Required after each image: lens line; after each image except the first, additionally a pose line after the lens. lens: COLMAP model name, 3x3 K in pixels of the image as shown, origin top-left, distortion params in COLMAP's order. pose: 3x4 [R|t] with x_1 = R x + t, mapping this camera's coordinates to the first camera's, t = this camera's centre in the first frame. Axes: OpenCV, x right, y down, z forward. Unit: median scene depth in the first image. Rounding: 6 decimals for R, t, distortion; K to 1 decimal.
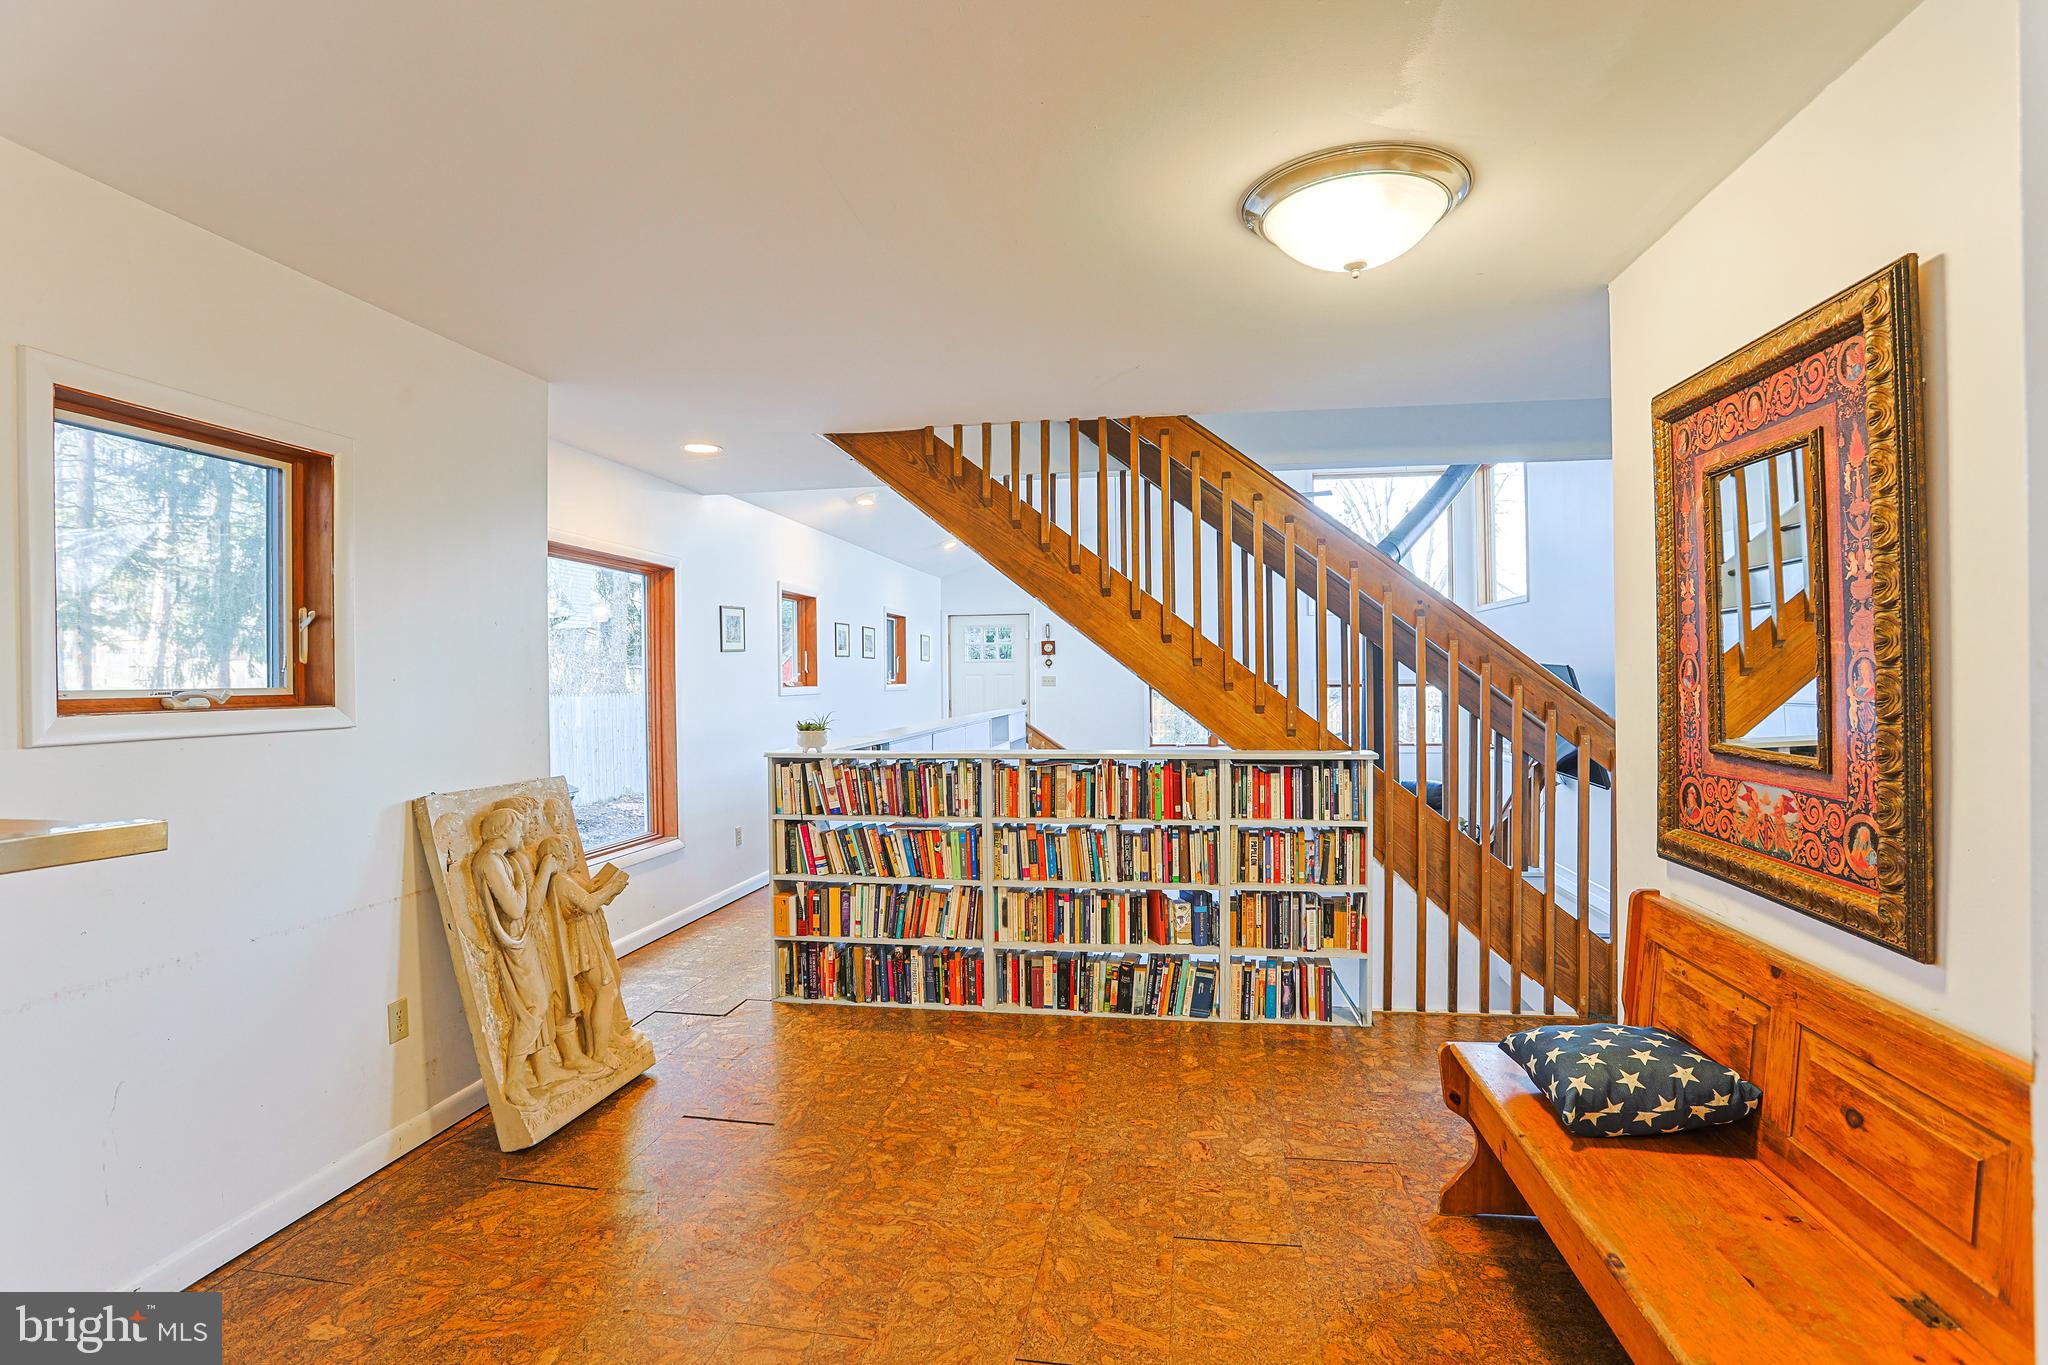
lens RADIAL K [[984.7, 0, 1022.6], [0, 984.7, 679.9], [0, 0, 1]] dist [-0.056723, 0.014592]
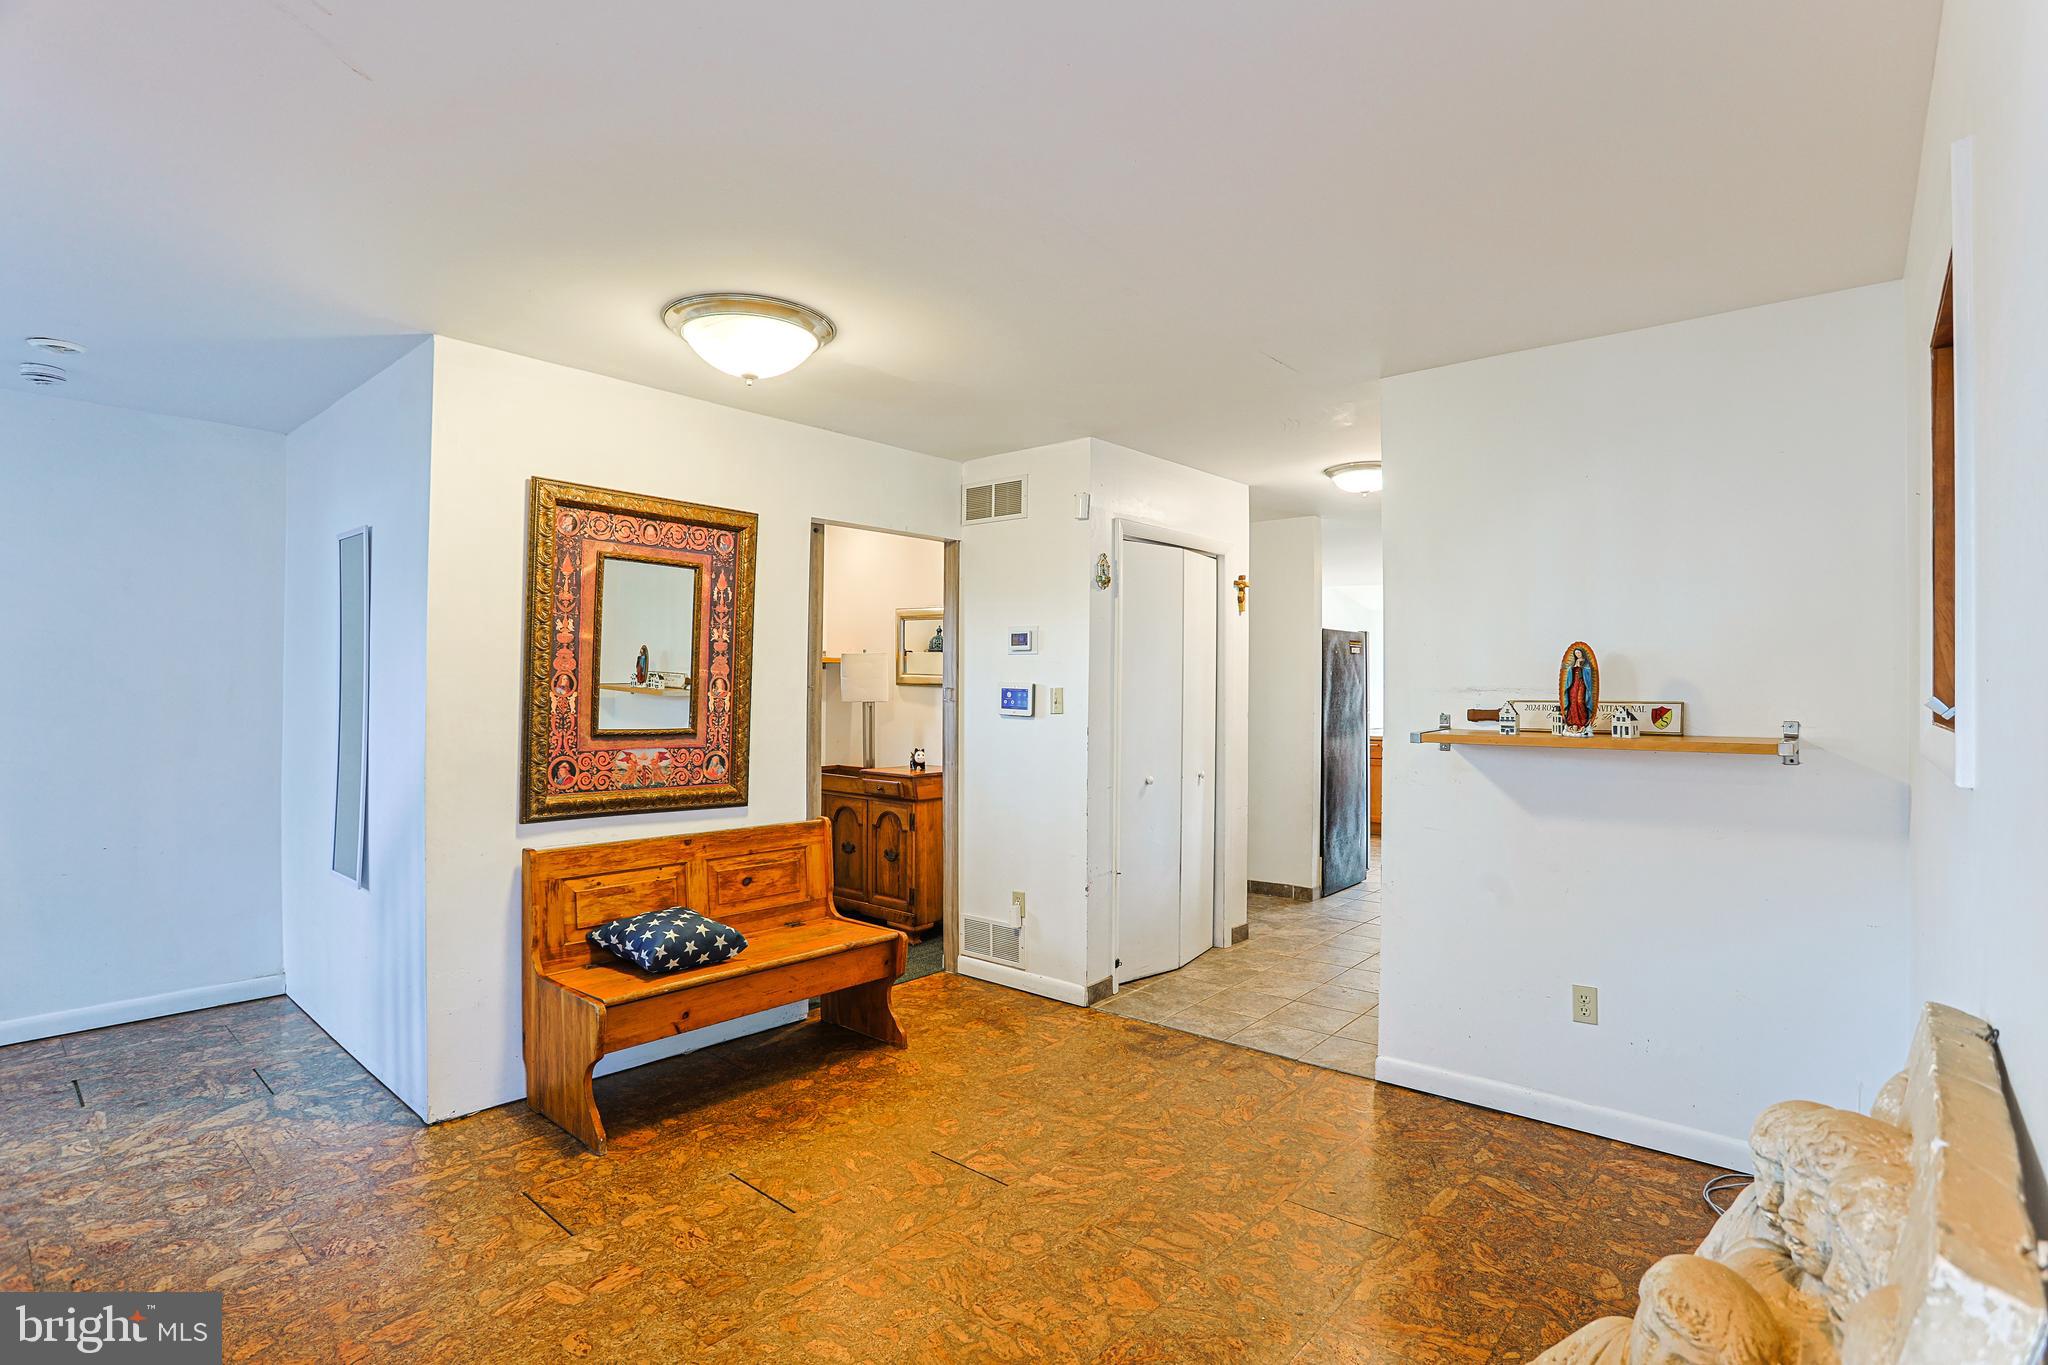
lens RADIAL K [[984.7, 0, 1033.2], [0, 984.7, 680.0], [0, 0, 1]] dist [-0.056723, 0.014592]
pose [[-0.856277, 0.008080, 0.516453, -0.781625], [0.002945, 0.999938, -0.010761, 0.005931], [-0.516508, -0.007693, -0.856248, 2.241957]]
